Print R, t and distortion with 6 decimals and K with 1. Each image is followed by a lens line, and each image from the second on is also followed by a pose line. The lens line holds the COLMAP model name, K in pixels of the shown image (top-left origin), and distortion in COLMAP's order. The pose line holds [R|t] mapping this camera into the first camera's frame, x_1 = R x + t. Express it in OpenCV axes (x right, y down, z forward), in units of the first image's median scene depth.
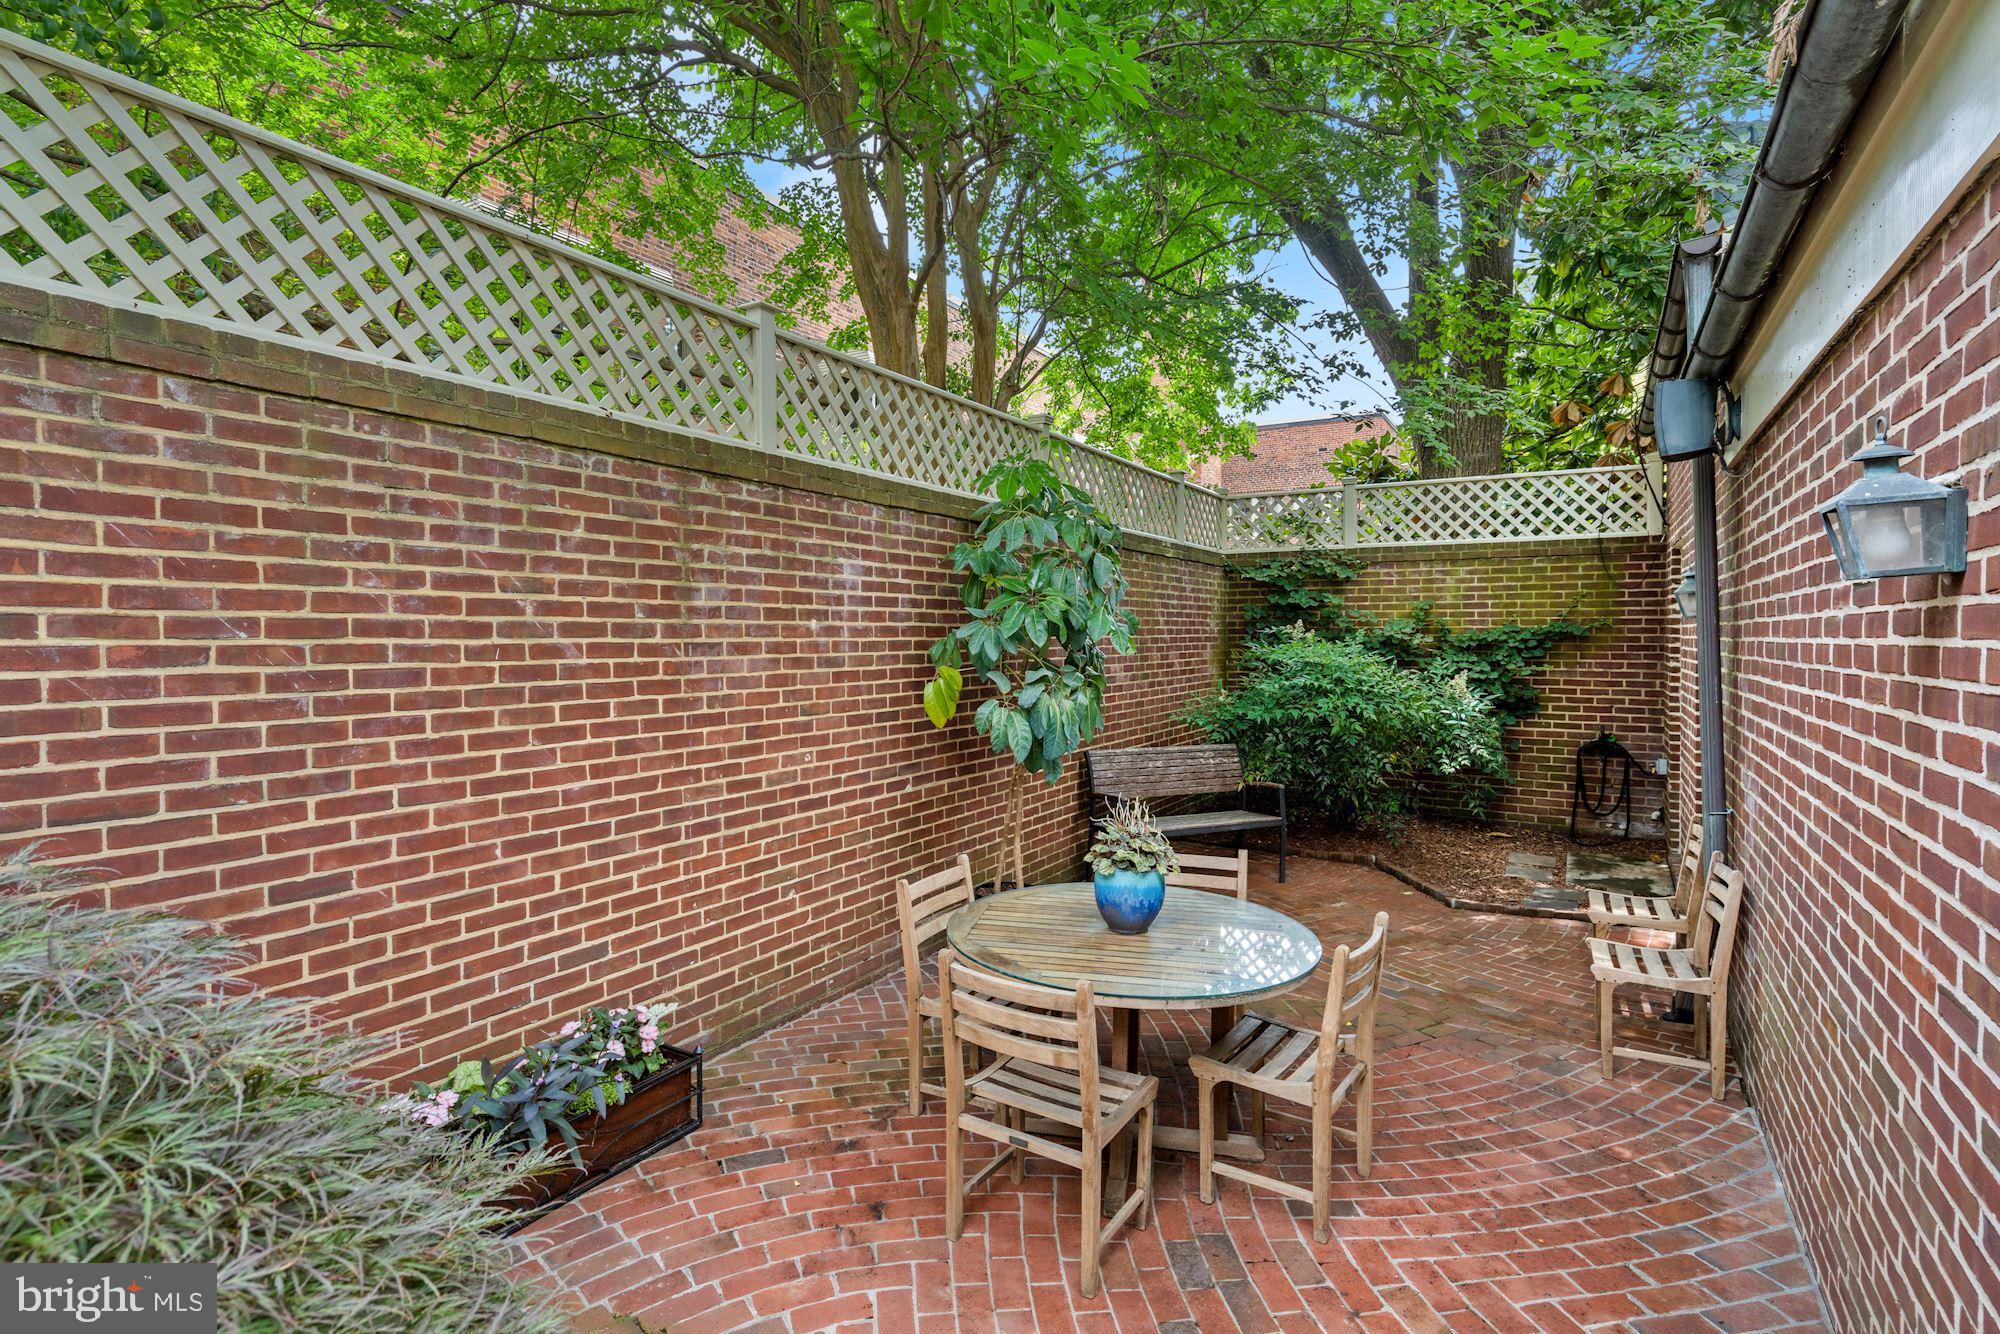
lens RADIAL K [[986.6, 0, 952.0], [0, 986.6, 643.2], [0, 0, 1]] dist [0.001010, 0.000227]
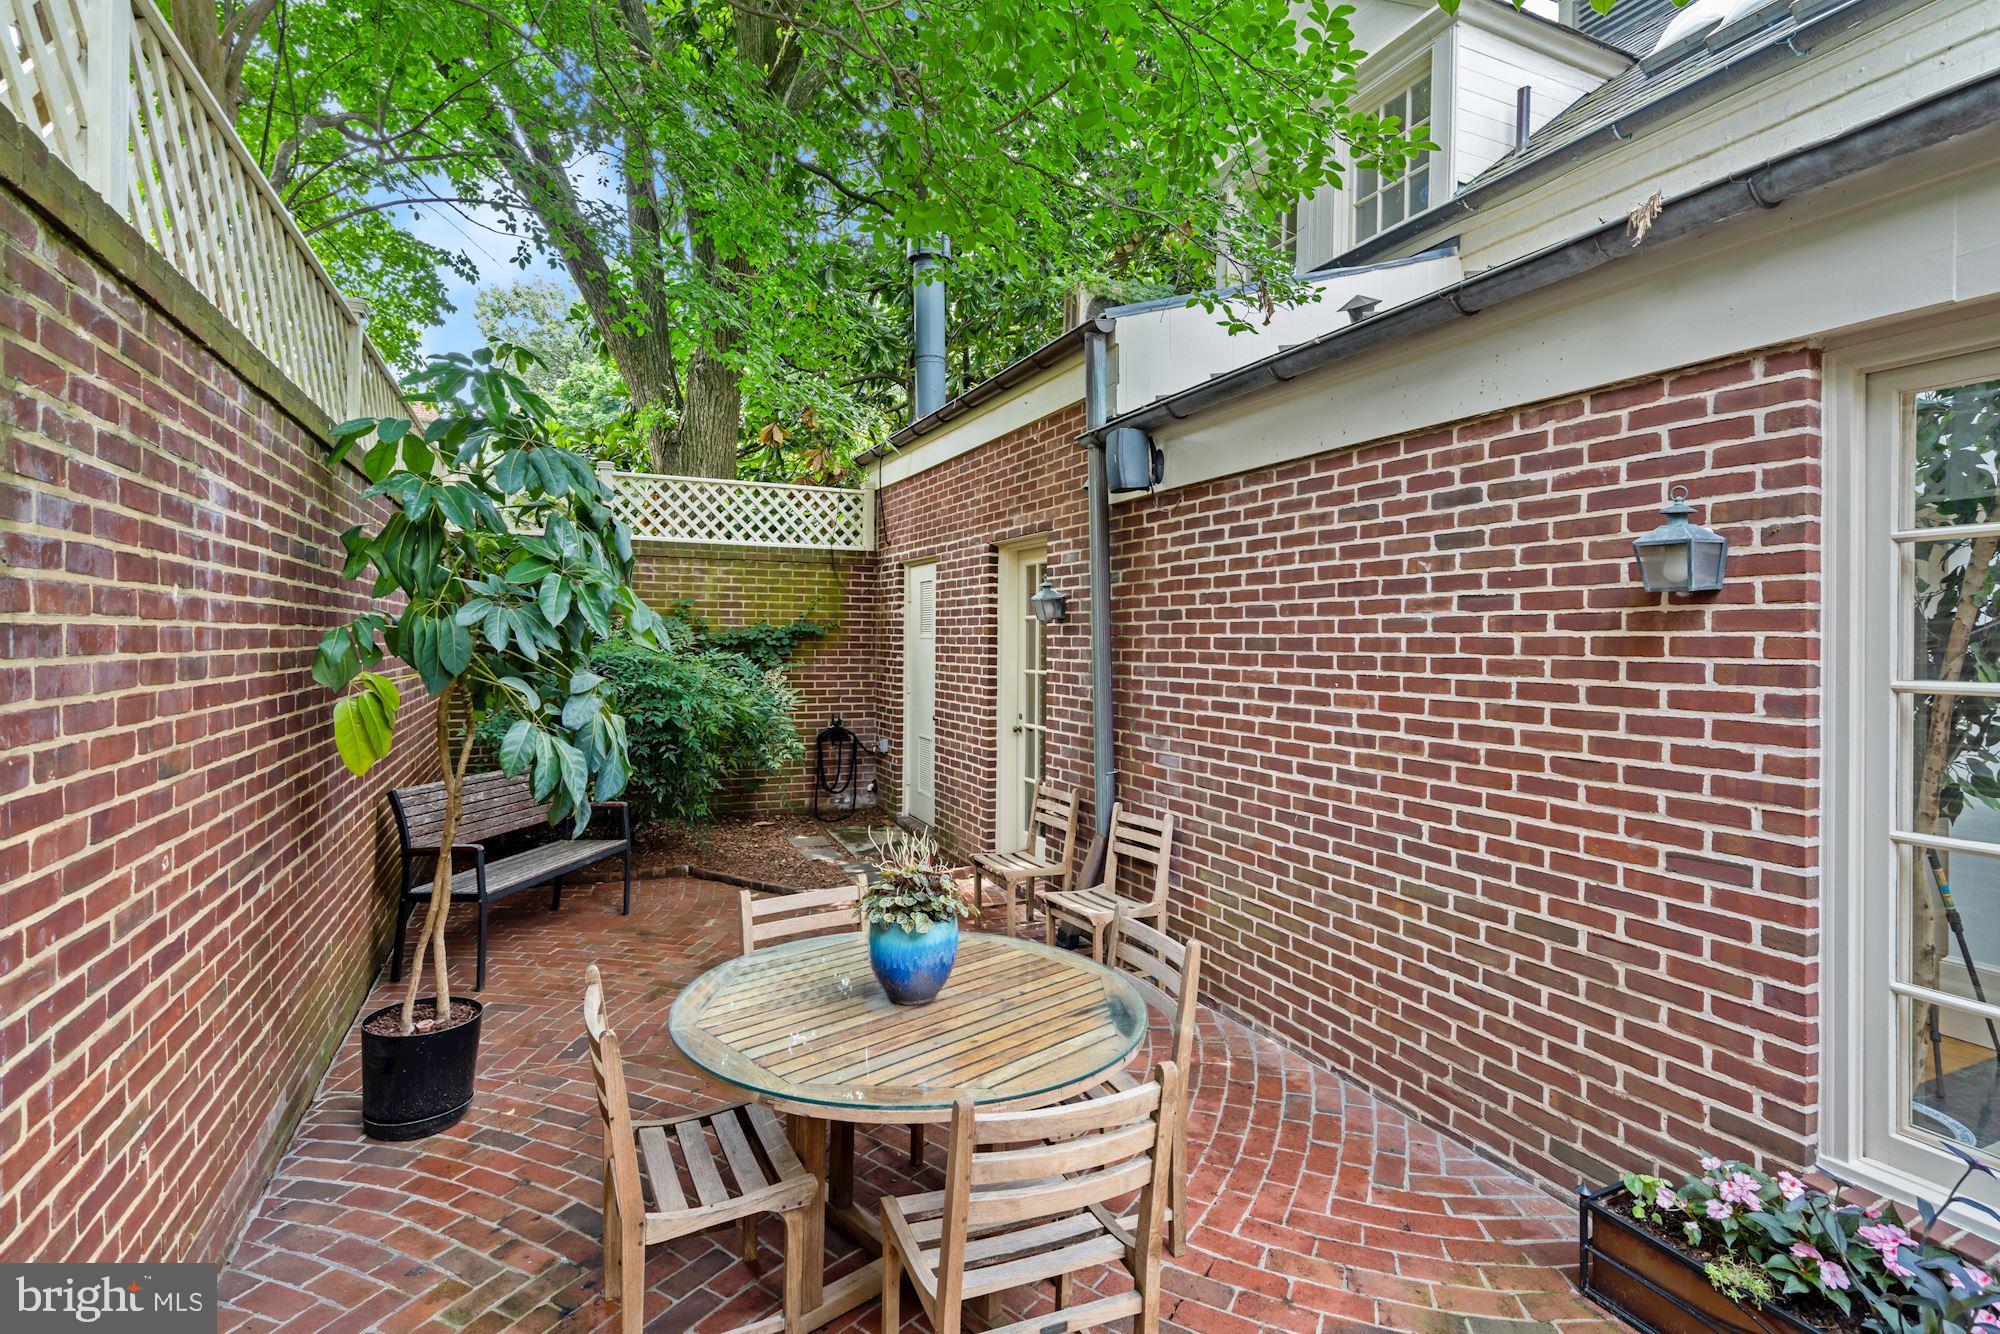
lens RADIAL K [[986.6, 0, 992.3], [0, 986.6, 647.7], [0, 0, 1]] dist [0.001010, 0.000227]
pose [[0.553079, -0.000724, 0.833129, -0.189478], [-0.002188, 0.999995, 0.002322, 0.003678], [-0.833126, -0.003107, 0.553074, 0.219753]]
